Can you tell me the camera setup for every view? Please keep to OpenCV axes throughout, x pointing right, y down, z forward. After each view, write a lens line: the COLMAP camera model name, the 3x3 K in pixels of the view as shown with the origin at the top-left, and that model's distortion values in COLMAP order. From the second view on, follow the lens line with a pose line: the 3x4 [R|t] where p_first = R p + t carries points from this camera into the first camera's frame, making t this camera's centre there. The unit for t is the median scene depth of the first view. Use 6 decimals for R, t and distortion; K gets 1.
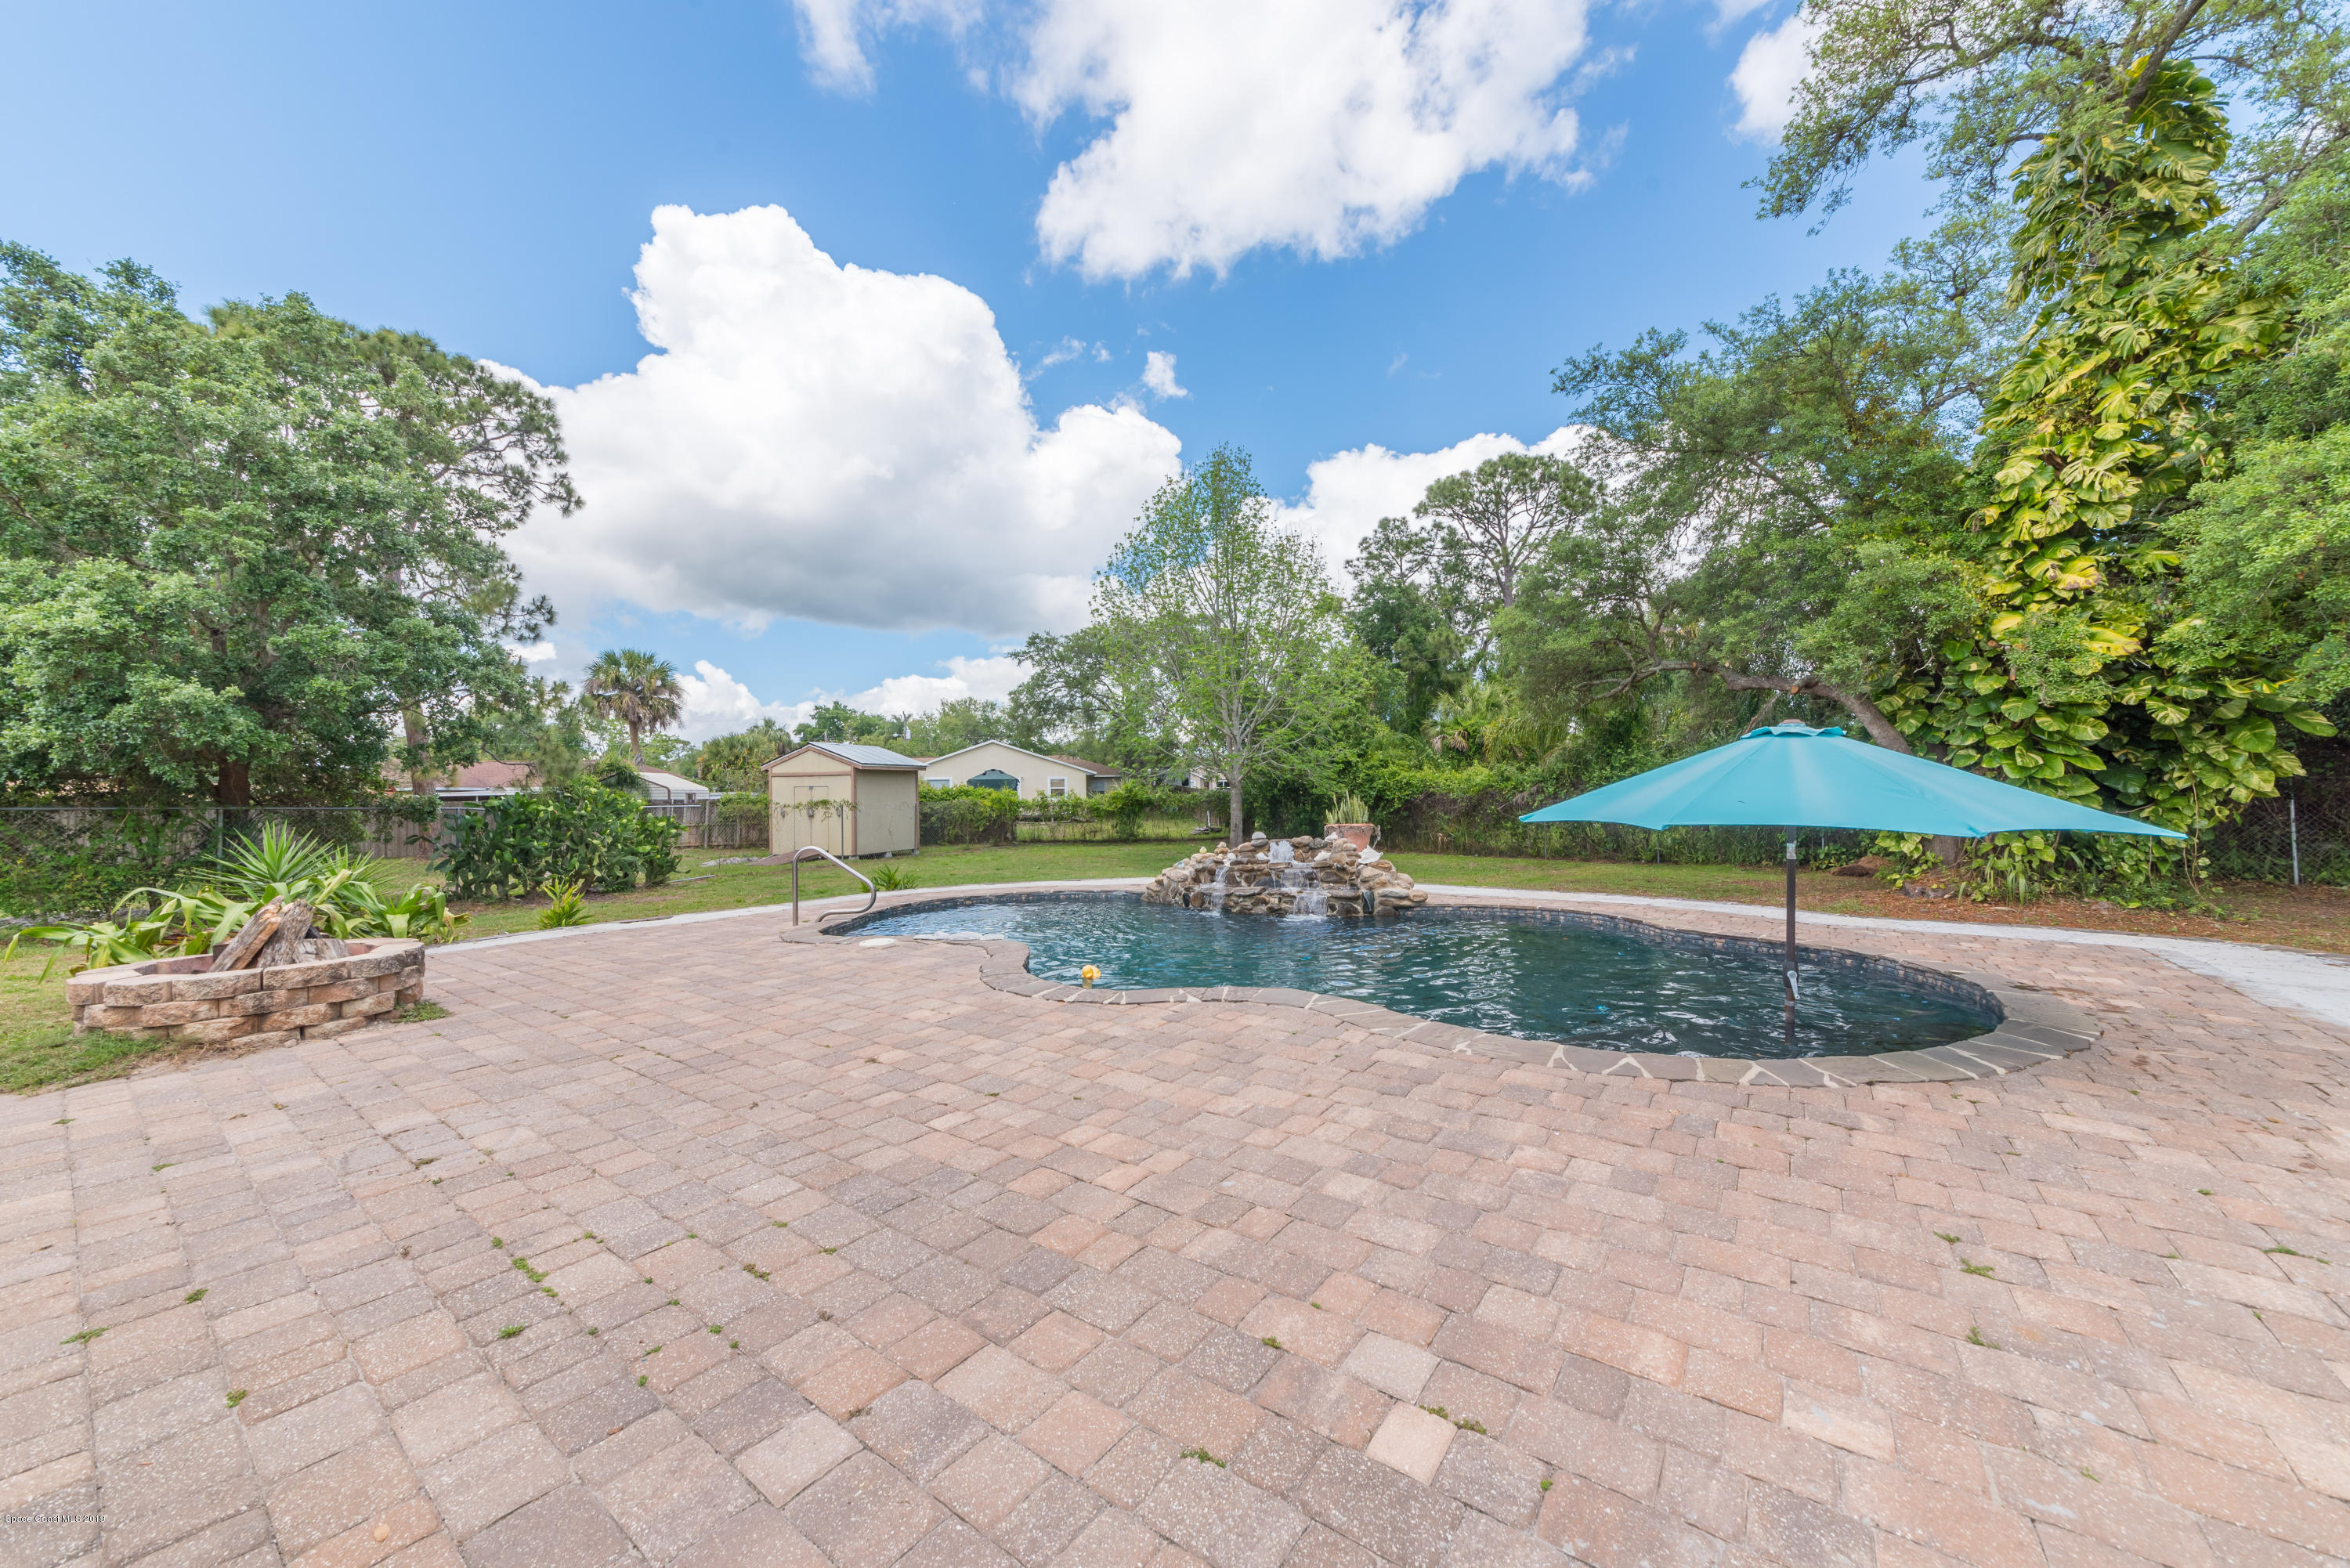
lens RADIAL K [[825.3, 0, 1190.6], [0, 825.3, 779.8], [0, 0, 1]] dist [-0.004689, 0.001667]
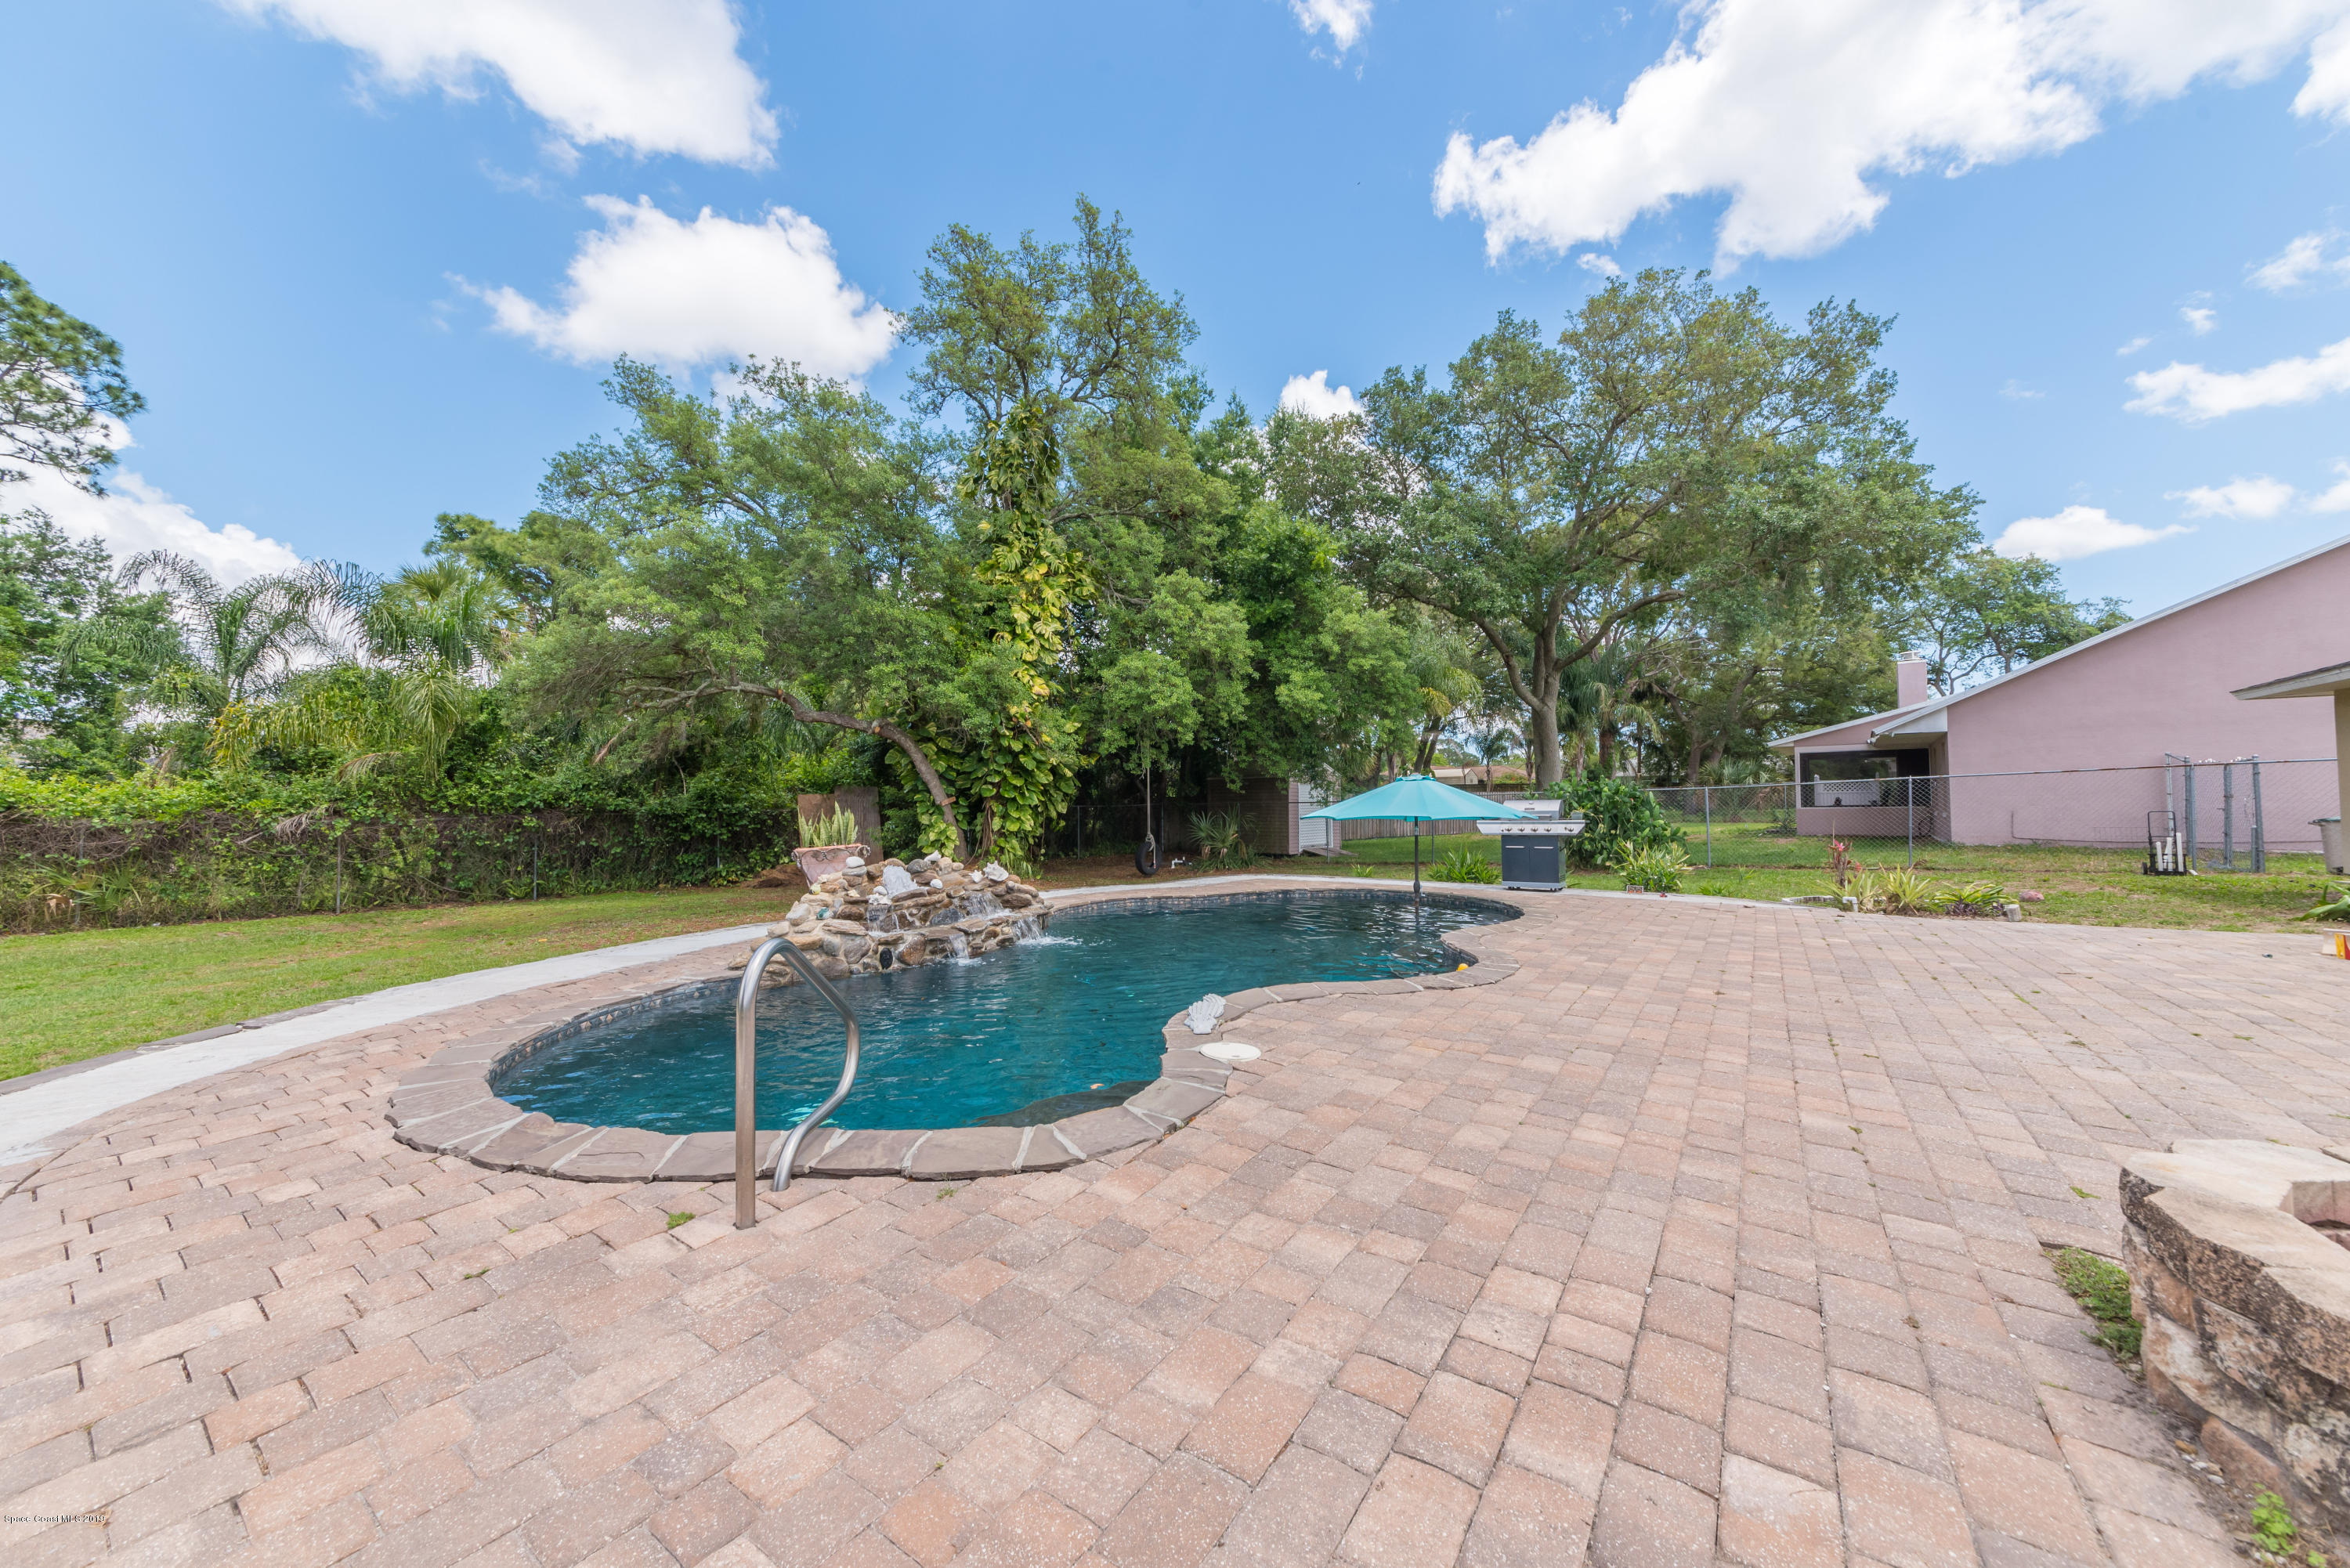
lens RADIAL K [[825.3, 0, 1191.0], [0, 825.3, 784.0], [0, 0, 1]] dist [-0.004689, 0.001667]
pose [[-0.016617, 0.043941, 0.998896, -0.648530], [-0.010744, 0.998968, -0.044123, 0.027025], [-0.999804, -0.011465, -0.016128, 0.708505]]
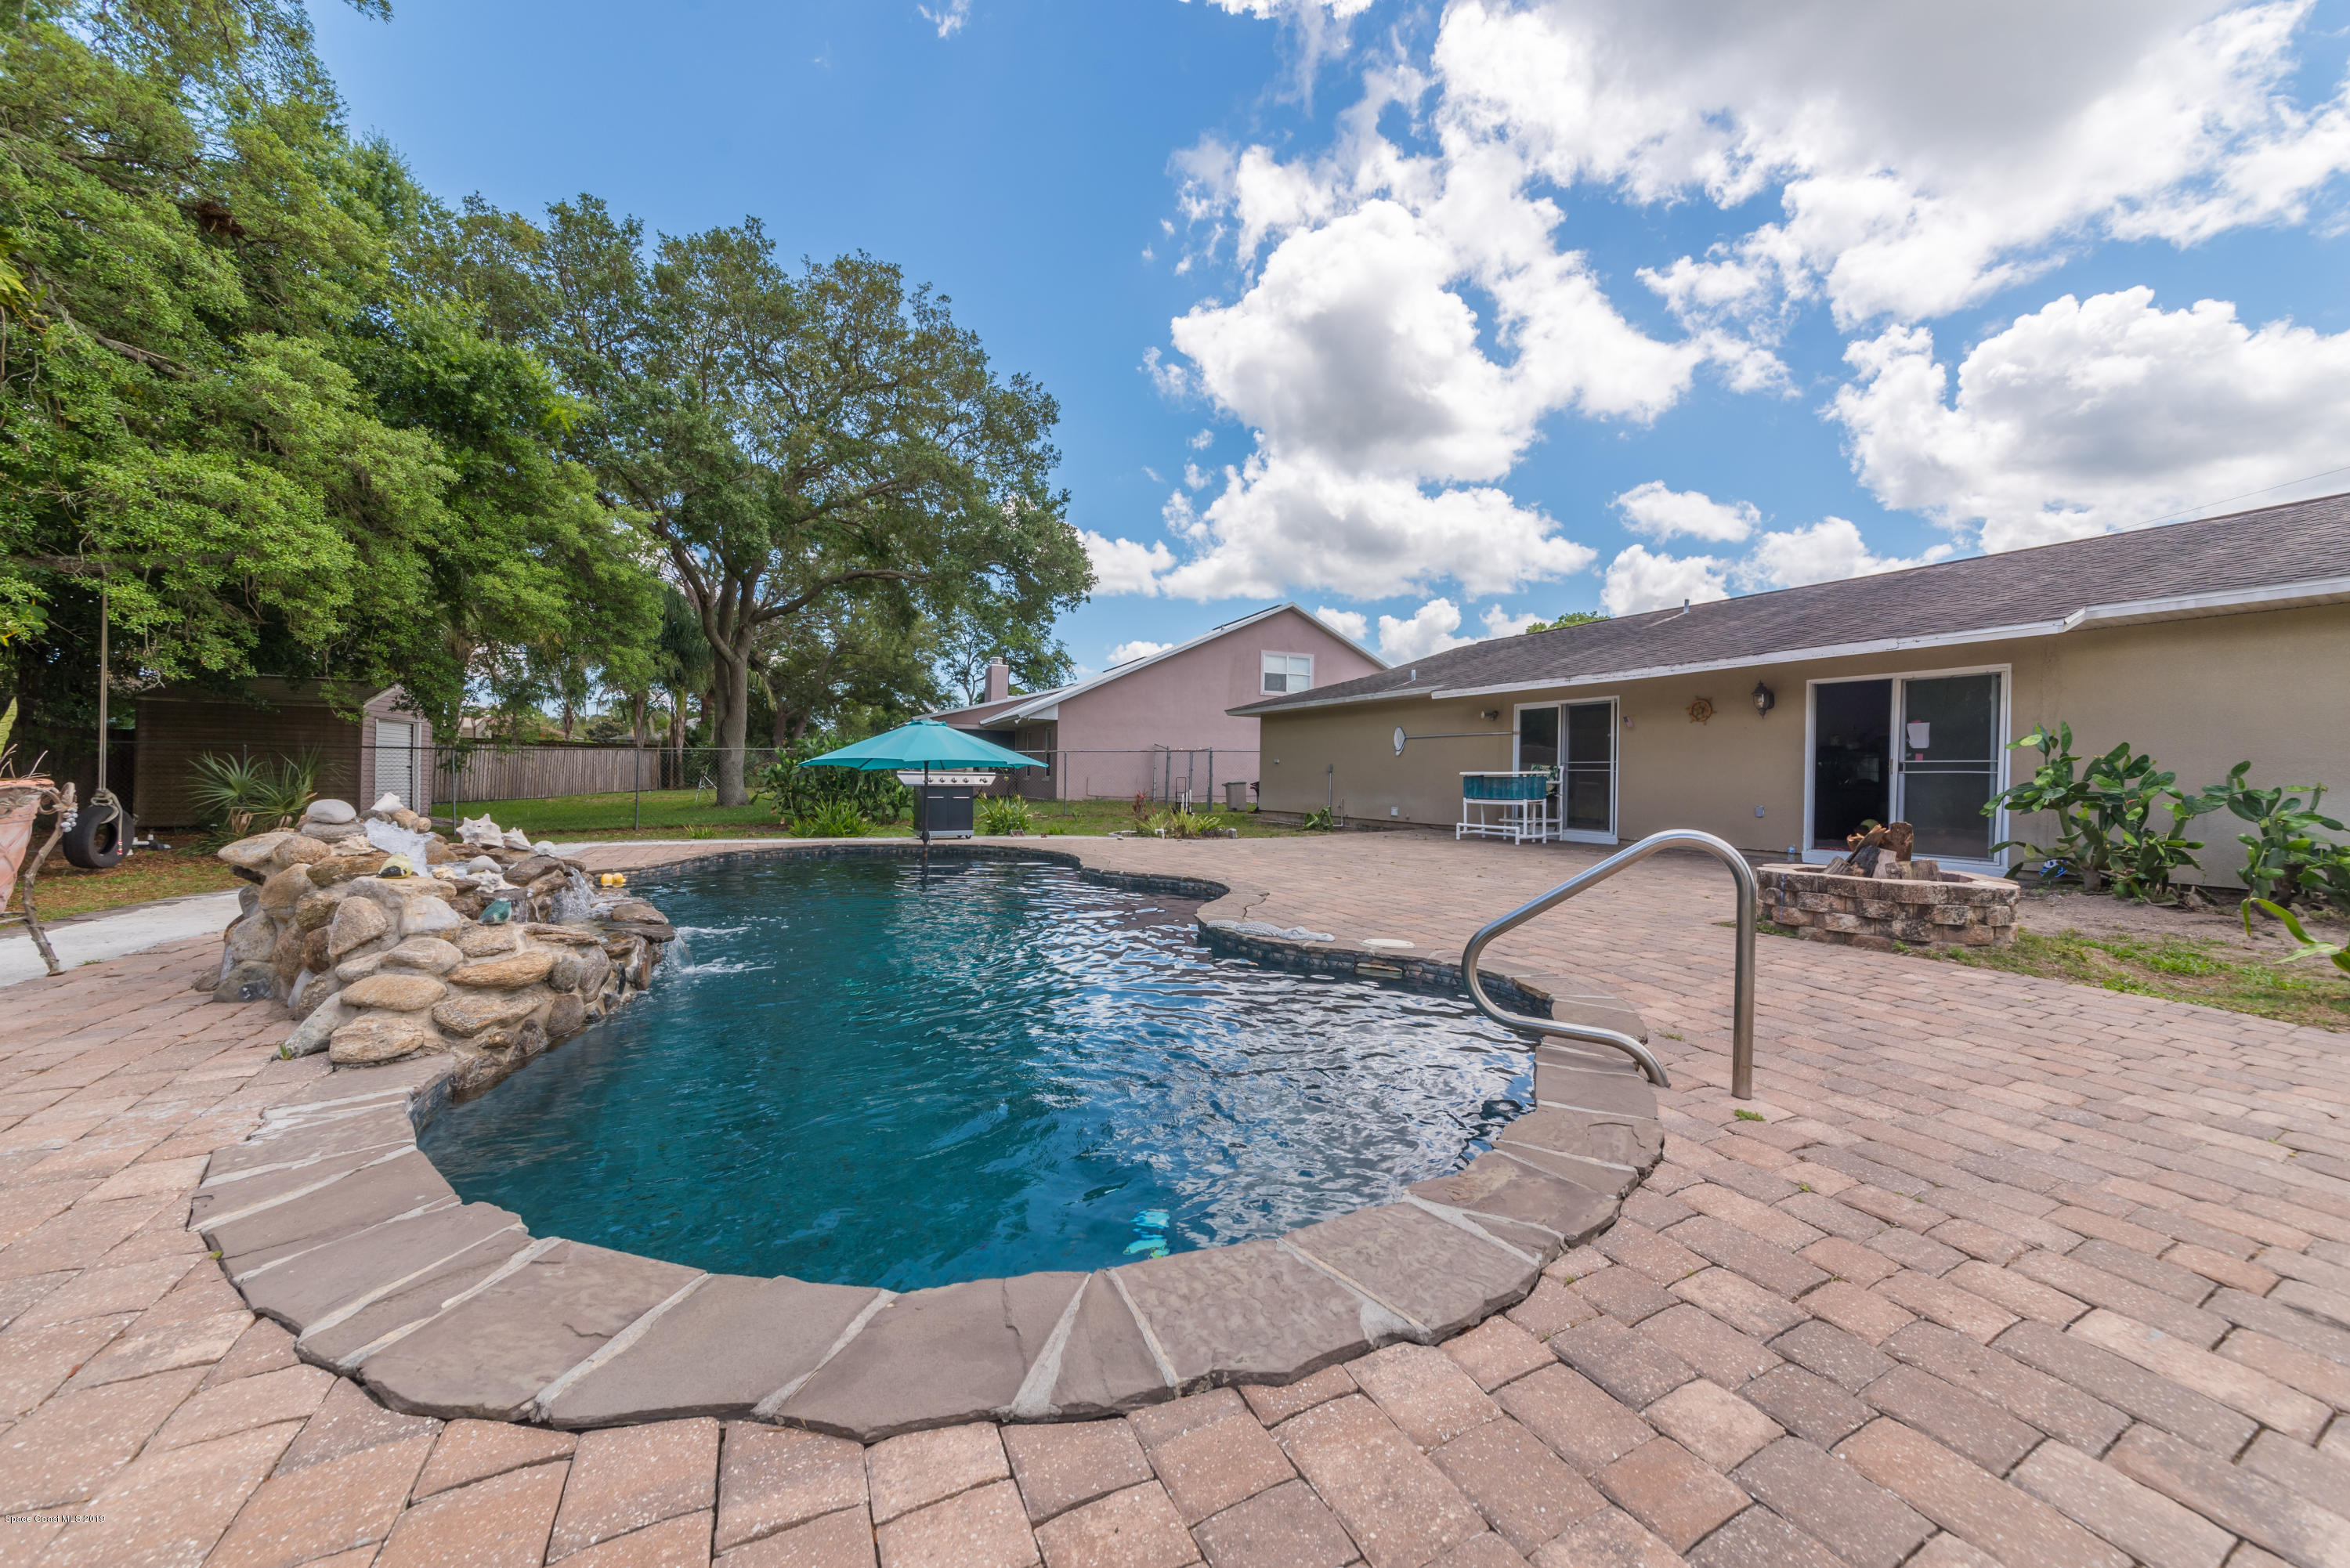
lens RADIAL K [[825.3, 0, 1188.2], [0, 825.3, 784.7], [0, 0, 1]] dist [-0.004689, 0.001667]
pose [[-0.894384, -0.002553, 0.447293, -0.369936], [-0.011159, 0.999800, -0.016606, 0.055795], [-0.447161, -0.019843, -0.894233, 1.123623]]
